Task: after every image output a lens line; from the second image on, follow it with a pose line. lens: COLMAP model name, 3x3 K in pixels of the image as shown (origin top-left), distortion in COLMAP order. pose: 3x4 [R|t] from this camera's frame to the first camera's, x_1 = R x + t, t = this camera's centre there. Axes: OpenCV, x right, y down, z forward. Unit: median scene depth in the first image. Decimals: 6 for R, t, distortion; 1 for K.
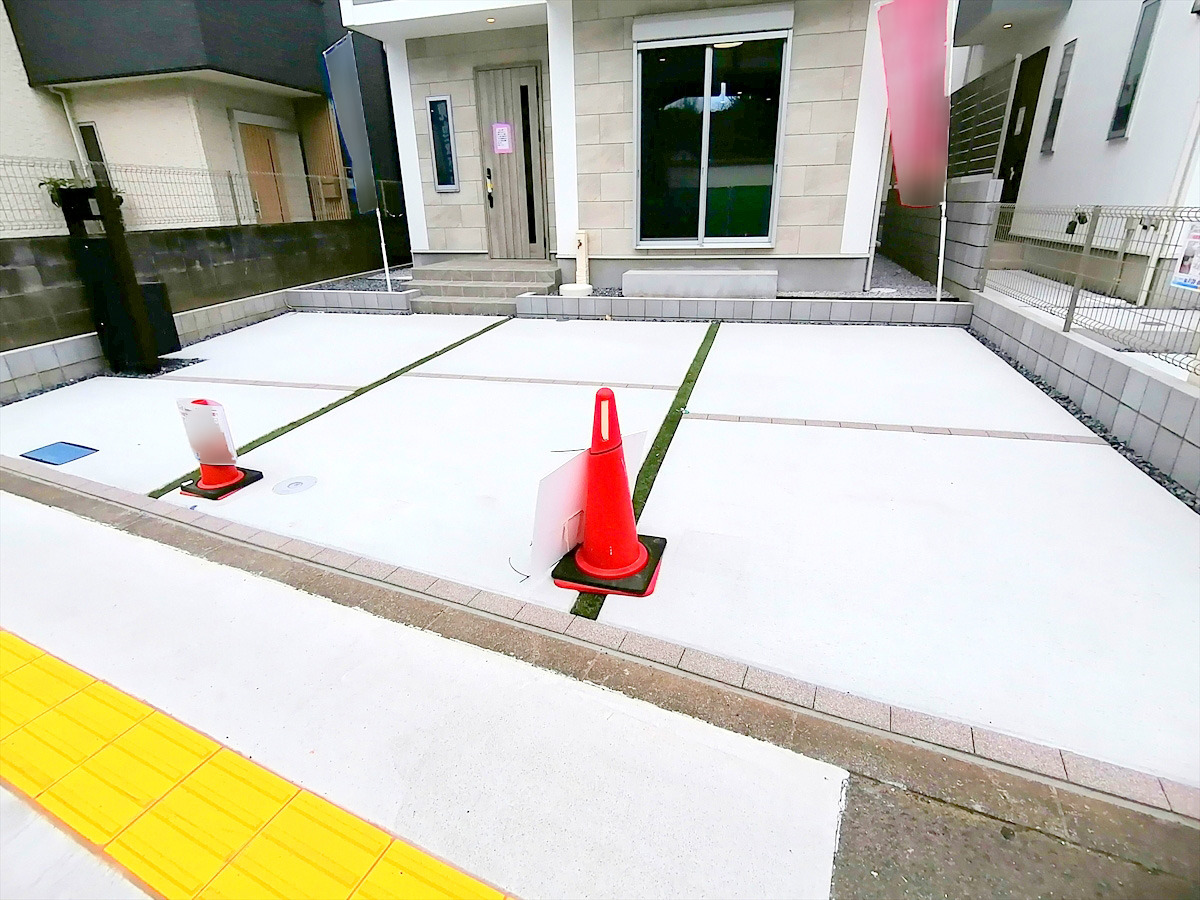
lens RADIAL K [[607.2, 0, 593.4], [0, 607.2, 445.4], [0, 0, 1]] dist [-0.009797, 0.001335]
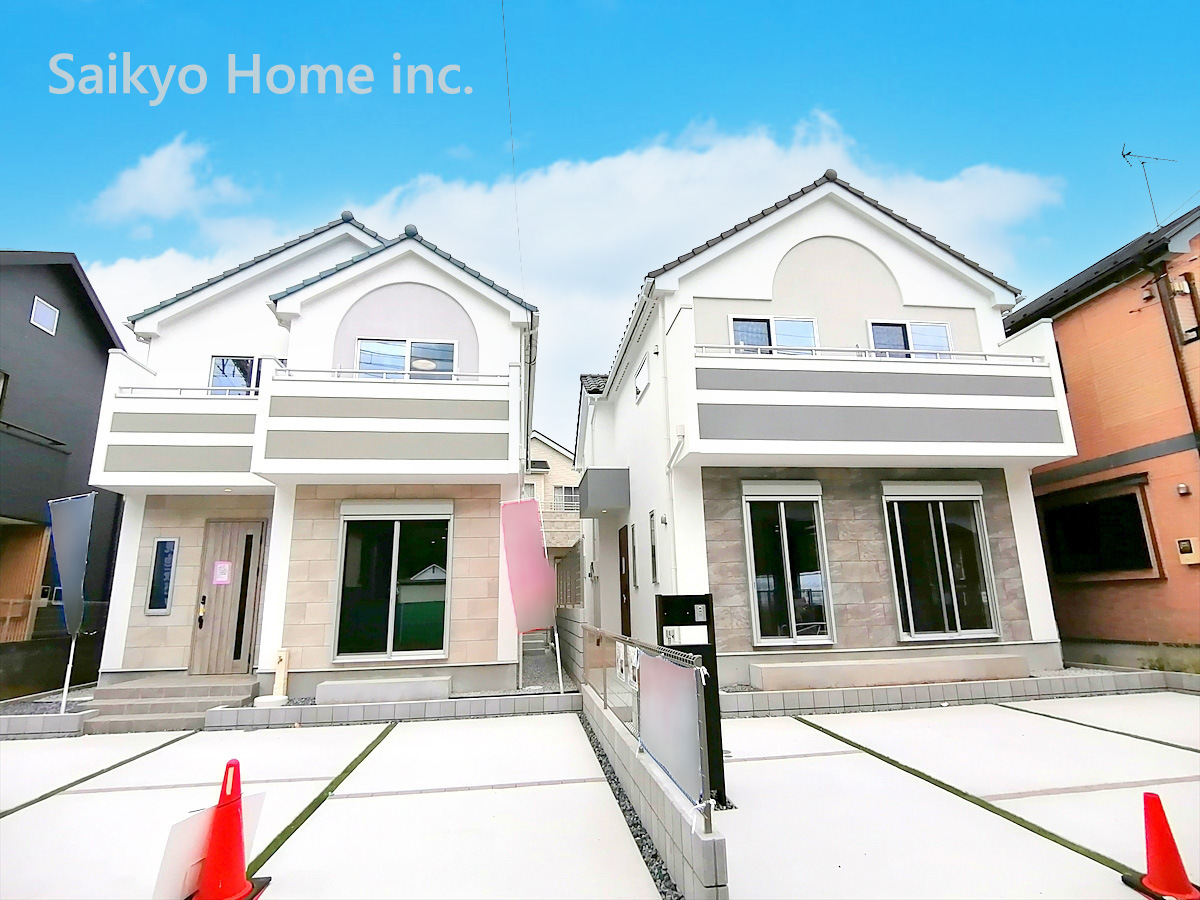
lens RADIAL K [[607.2, 0, 601.3], [0, 607.2, 460.8], [0, 0, 1]] dist [-0.009797, 0.001335]
pose [[0.920837, 0.090262, 0.379358, 0.069623], [0.146074, 0.822162, -0.550193, 0.081938], [-0.361556, 0.562052, 0.743892, -0.299794]]
